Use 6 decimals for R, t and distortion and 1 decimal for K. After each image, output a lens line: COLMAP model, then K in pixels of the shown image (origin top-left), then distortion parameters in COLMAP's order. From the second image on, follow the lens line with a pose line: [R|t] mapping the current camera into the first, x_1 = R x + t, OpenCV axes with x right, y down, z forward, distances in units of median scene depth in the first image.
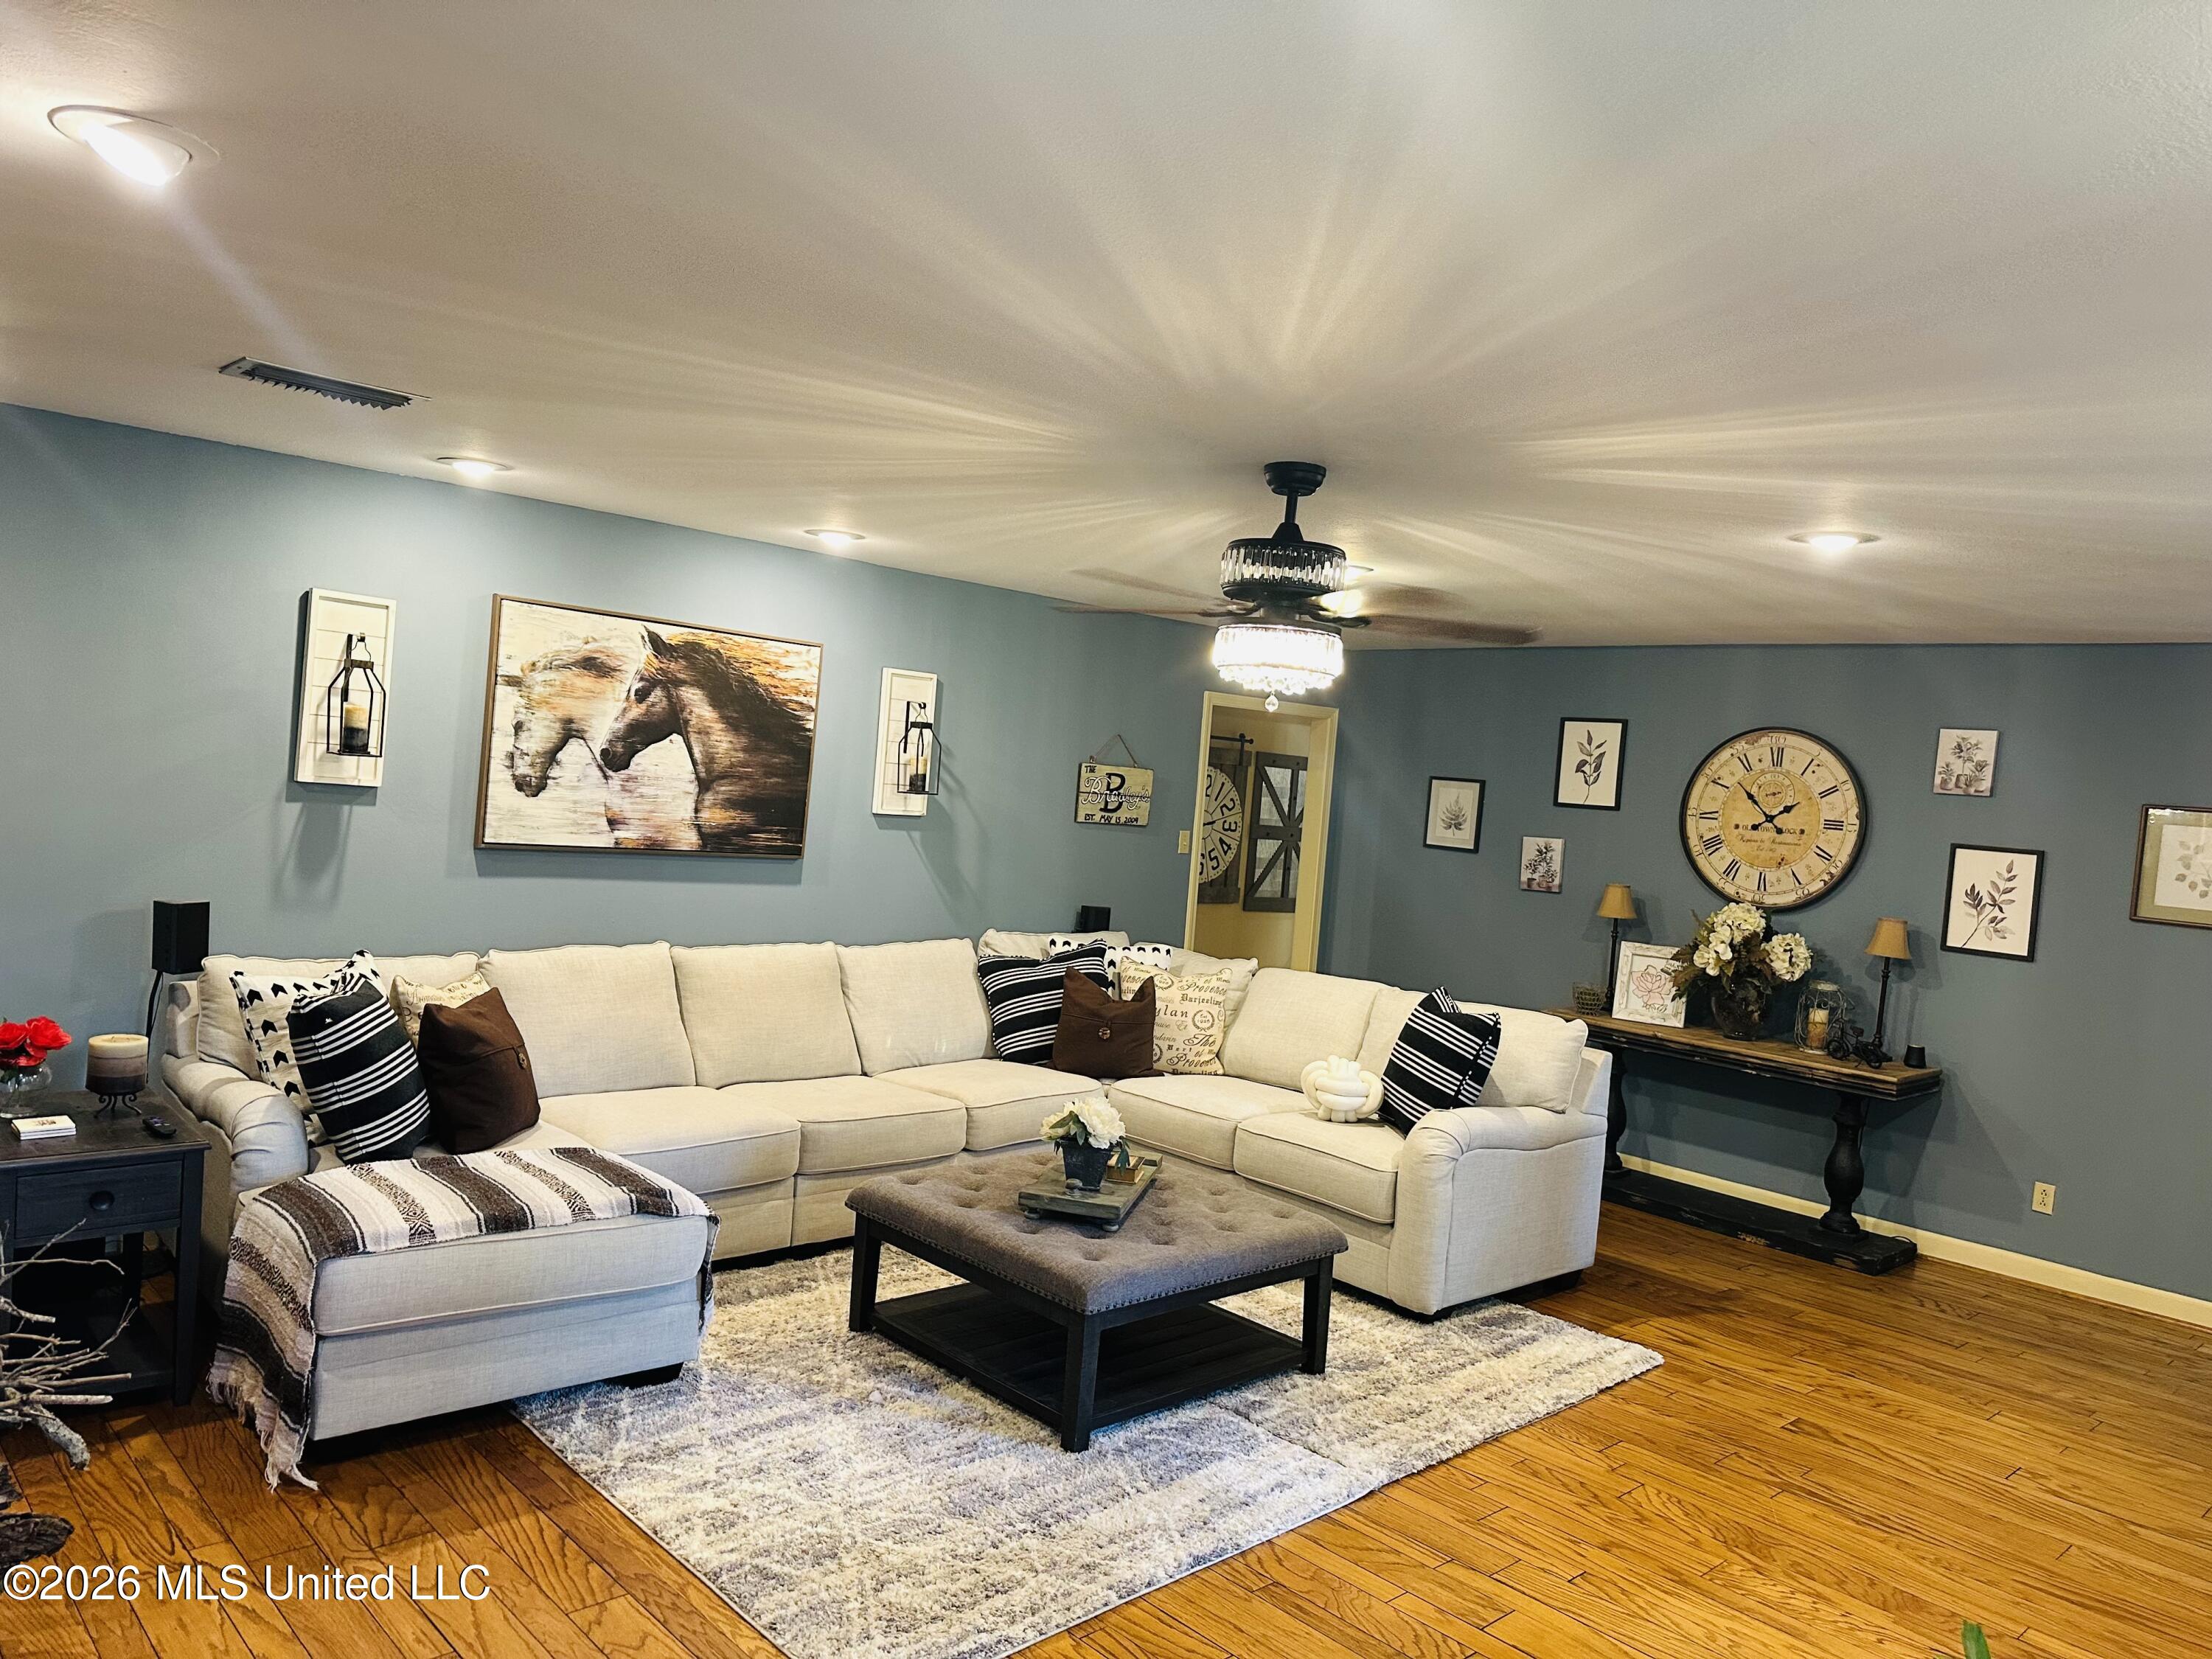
lens RADIAL K [[1545.3, 0, 1104.0], [0, 1545.3, 826.7], [0, 0, 1]] dist [0.042985, -0.046254]
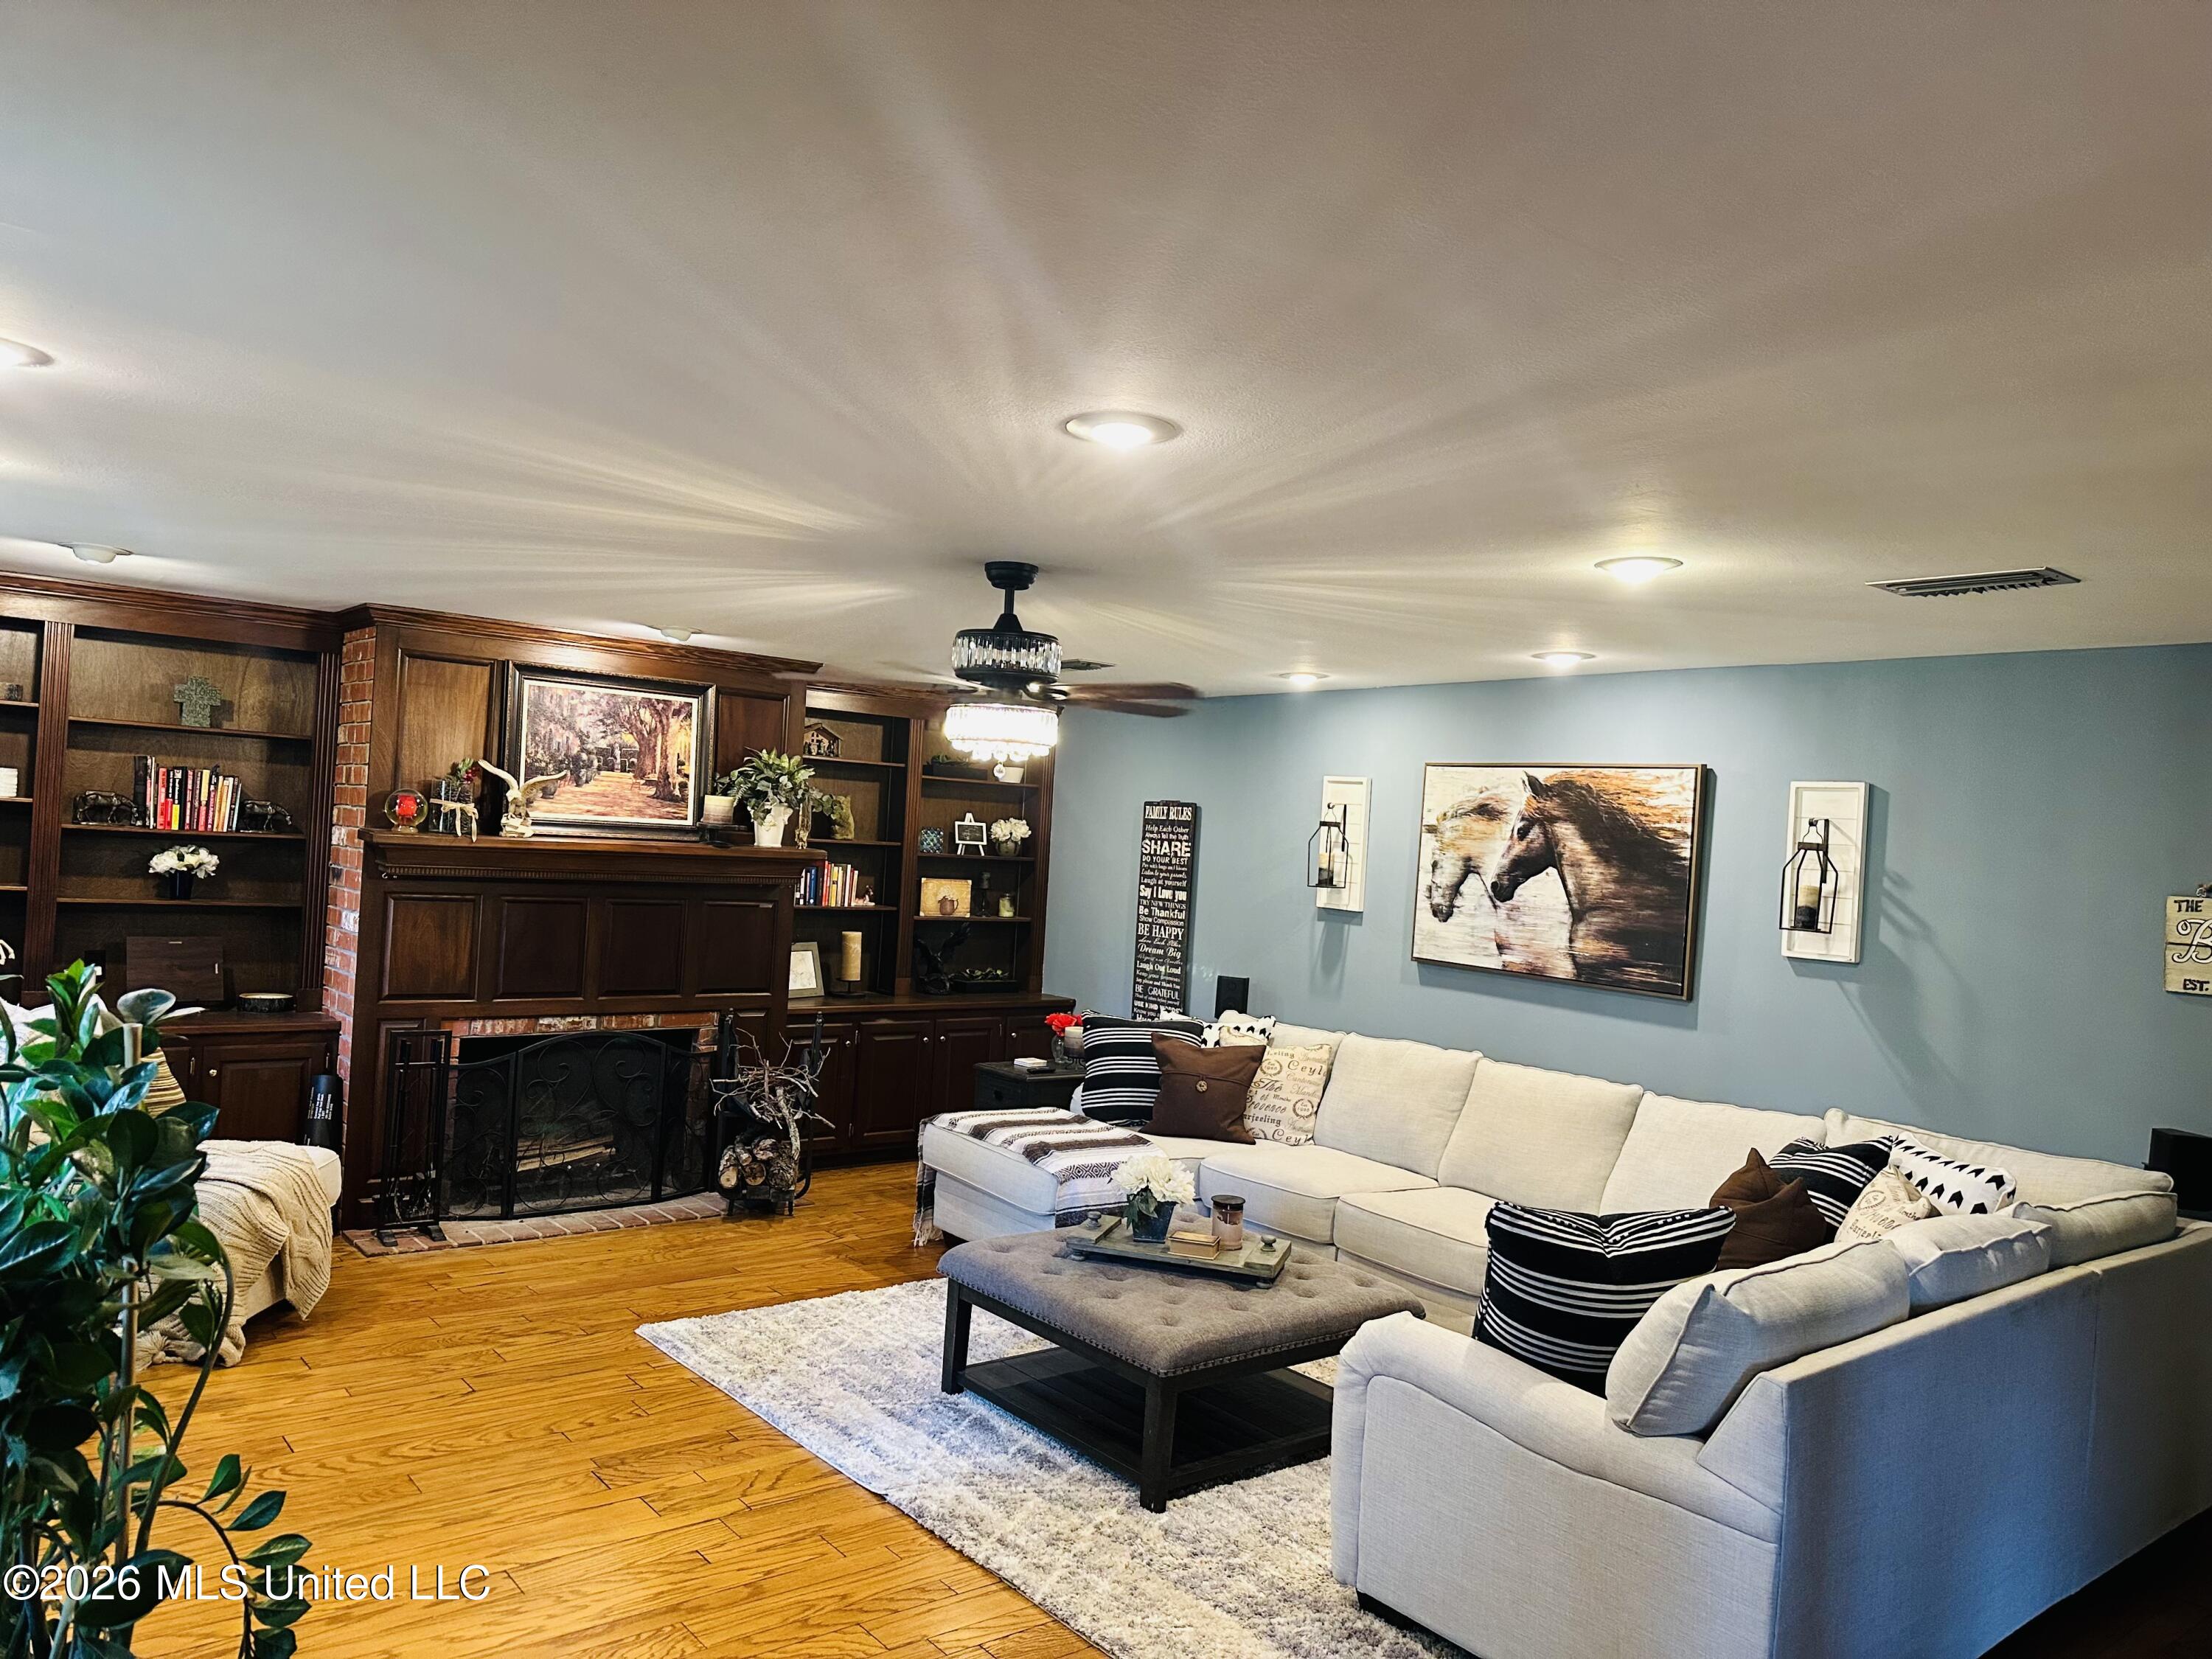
lens RADIAL K [[1545.3, 0, 1092.3], [0, 1545.3, 834.4], [0, 0, 1]] dist [0.042985, -0.046254]
pose [[-0.073005, -0.084486, -0.993747, 0.826122], [-0.095656, 0.992405, -0.077345, 0.031245], [0.992734, 0.089411, -0.080532, 0.782866]]
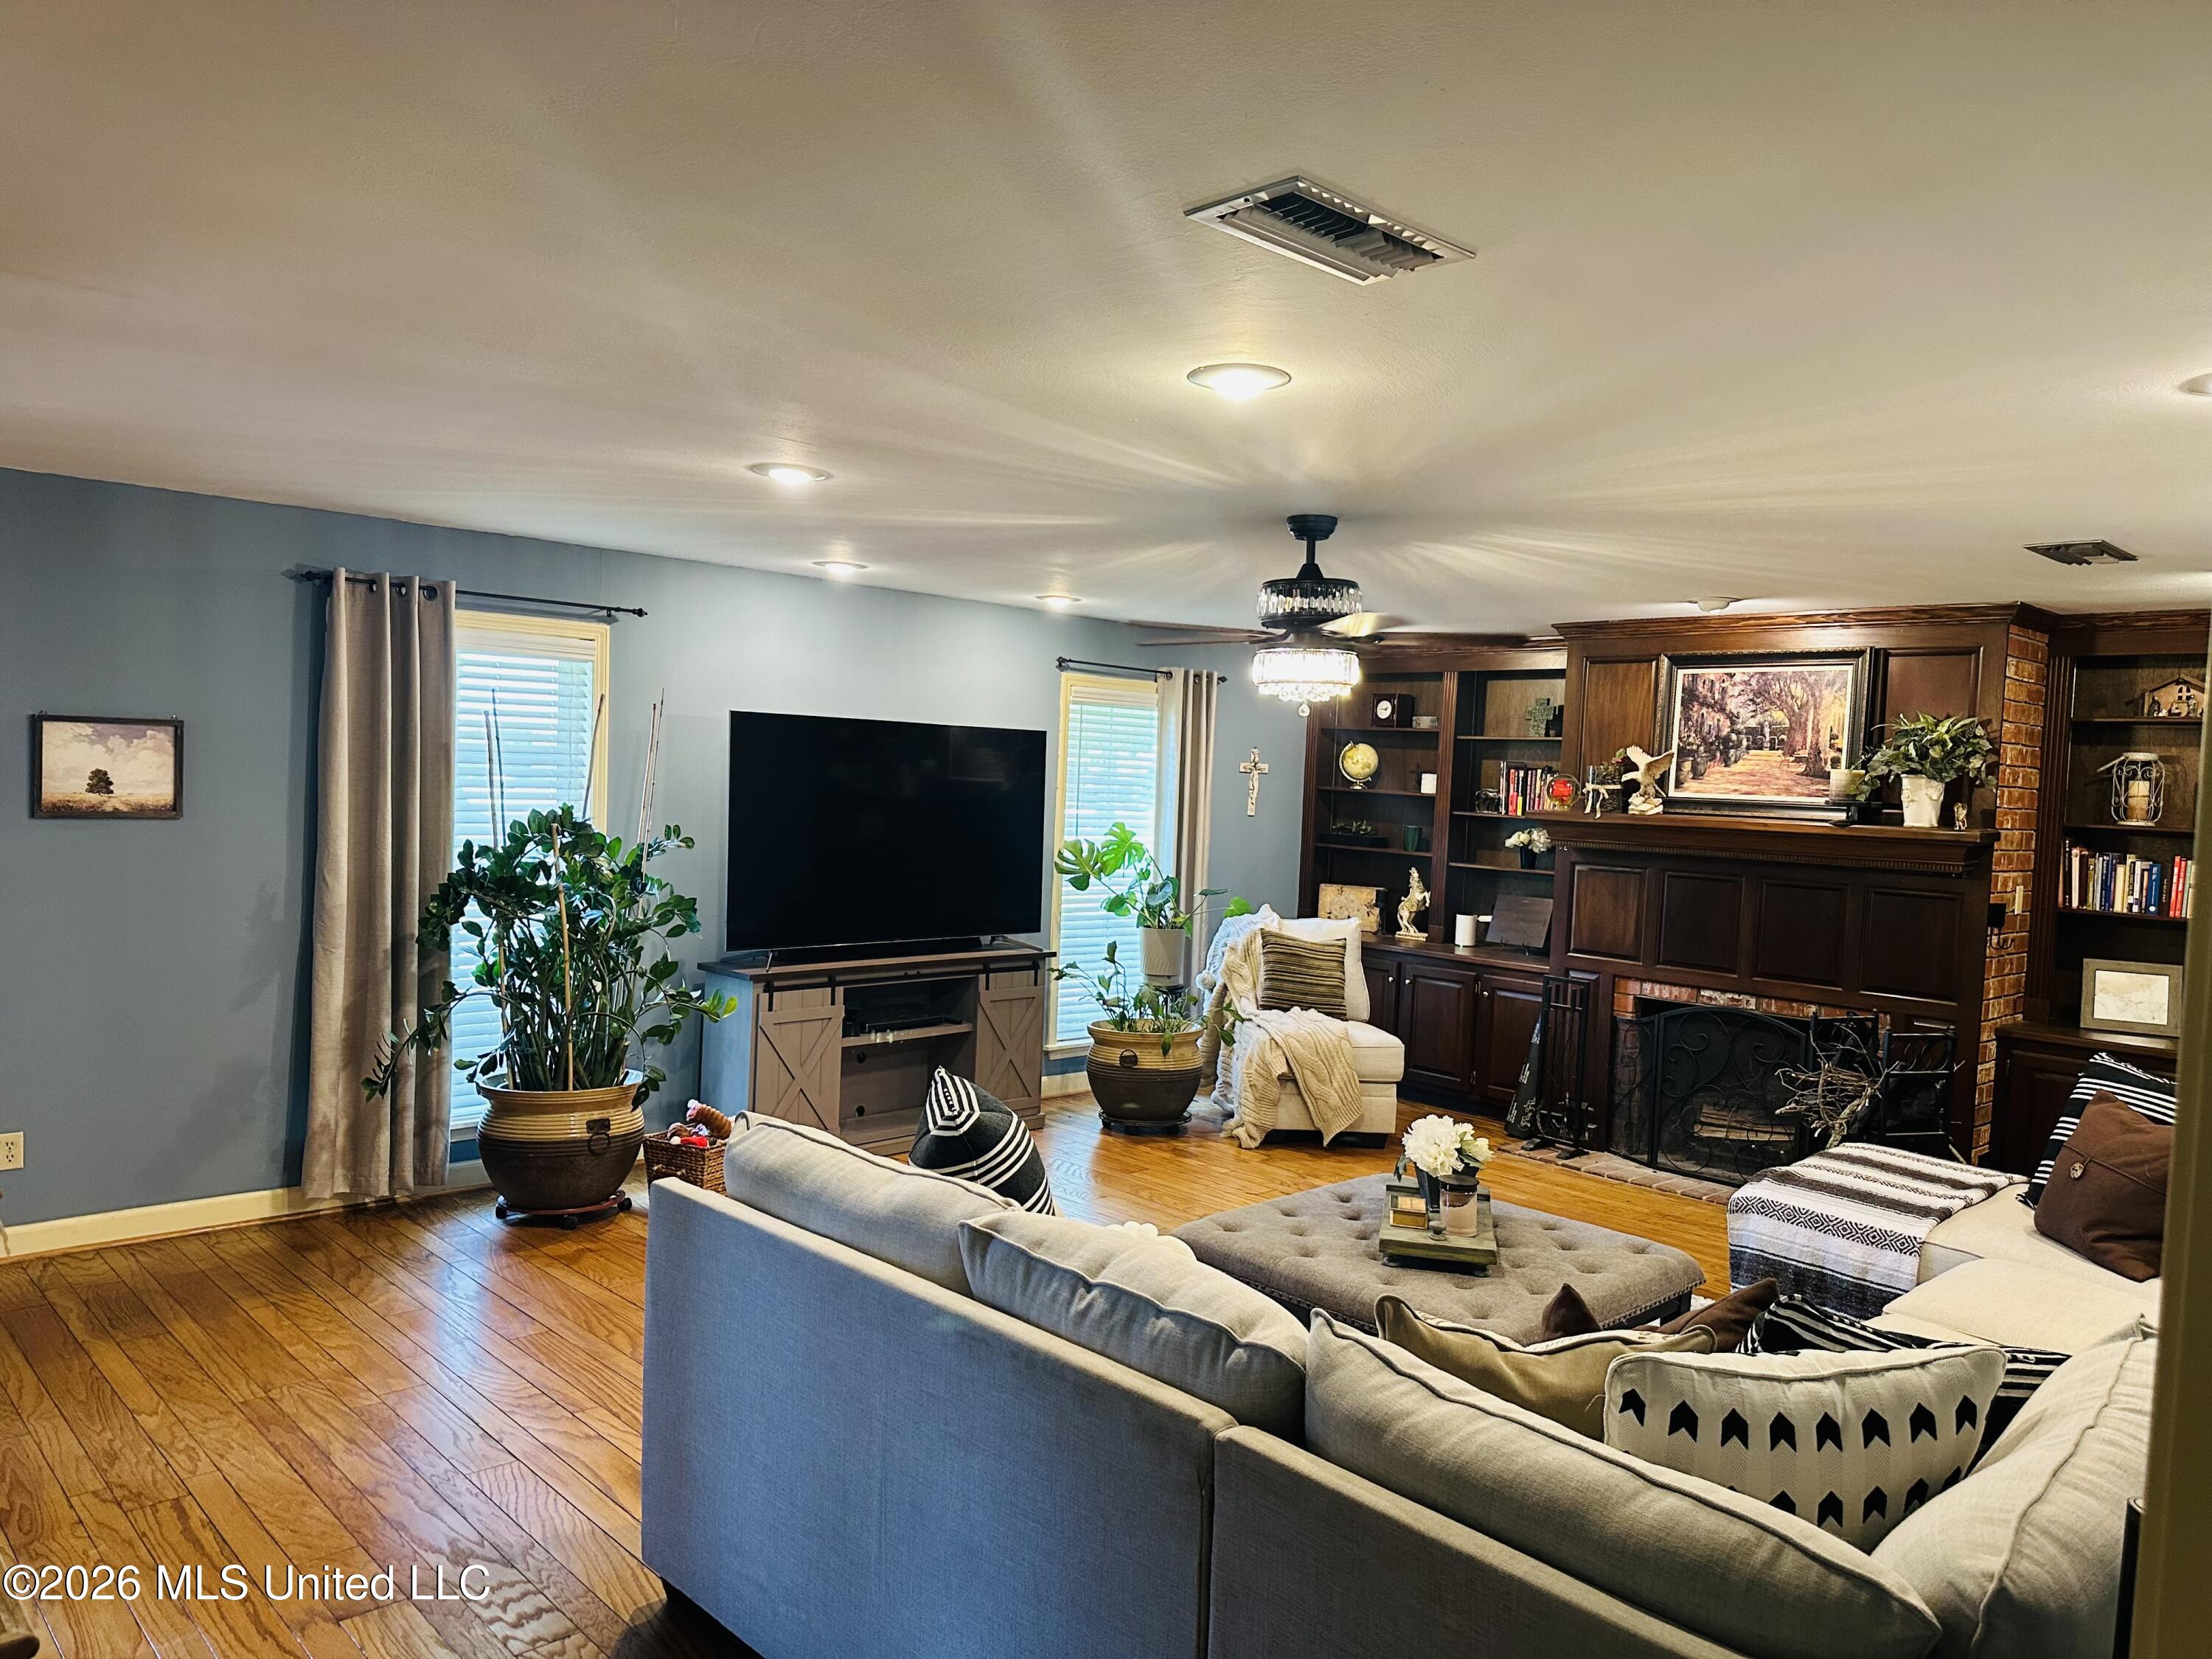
lens RADIAL K [[1545.3, 0, 1092.2], [0, 1545.3, 833.8], [0, 0, 1]] dist [0.042985, -0.046254]
pose [[-0.992820, -0.119608, -0.001787, 0.179229], [-0.119426, 0.990233, 0.071941, -0.034257], [-0.006835, 0.071638, -0.997407, 1.503289]]
